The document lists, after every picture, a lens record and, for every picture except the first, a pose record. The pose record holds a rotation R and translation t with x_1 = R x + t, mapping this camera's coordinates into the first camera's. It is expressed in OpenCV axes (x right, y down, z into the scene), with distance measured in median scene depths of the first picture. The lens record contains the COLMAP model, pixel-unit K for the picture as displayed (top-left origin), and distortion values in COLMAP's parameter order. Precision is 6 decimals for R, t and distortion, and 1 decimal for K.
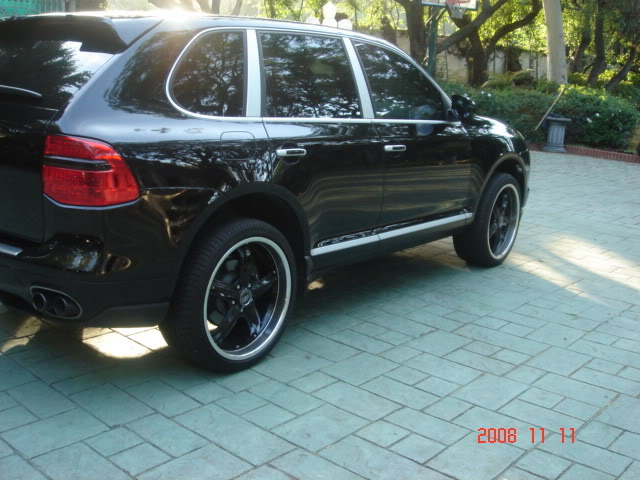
lens RADIAL K [[717.4, 0, 319.1], [0, 717.4, 240.5], [0, 0, 1]] dist [-0.113239, 0.000000]
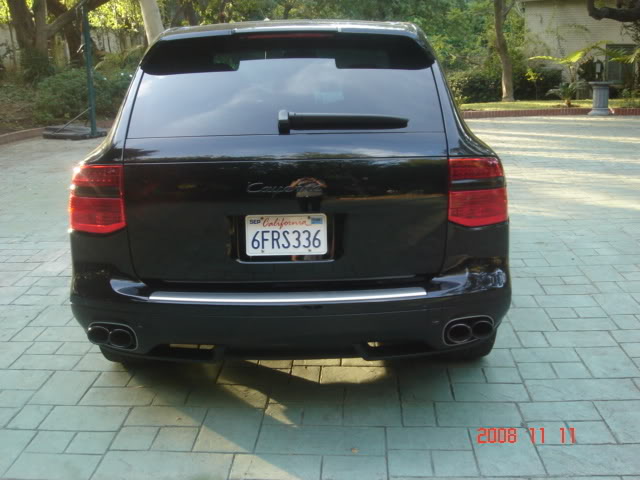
lens RADIAL K [[717.4, 0, 321.6], [0, 717.4, 239.8], [0, 0, 1]] dist [-0.113239, 0.000000]
pose [[0.785282, -0.228242, 0.575532, -0.822777], [0.207501, 0.972831, 0.102678, -0.134471], [-0.583331, 0.038792, 0.811307, 0.240903]]
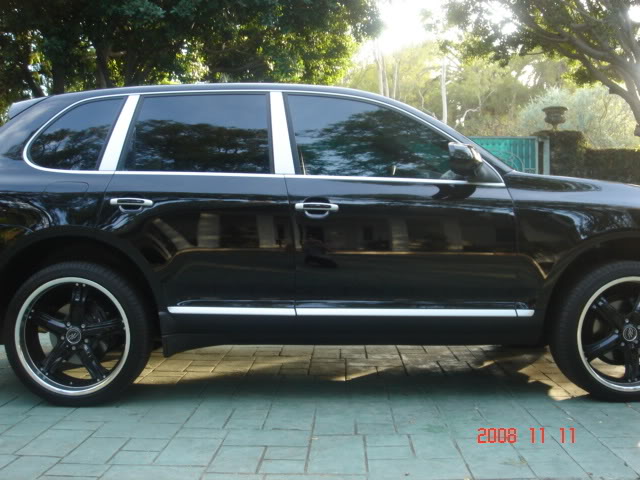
lens RADIAL K [[717.4, 0, 320.6], [0, 717.4, 242.7], [0, 0, 1]] dist [-0.113239, 0.000000]
pose [[0.627998, -0.036777, -0.777345, 0.878366], [-0.144451, 0.976015, -0.162875, 0.056706], [0.764691, 0.214573, 0.607624, 0.563945]]
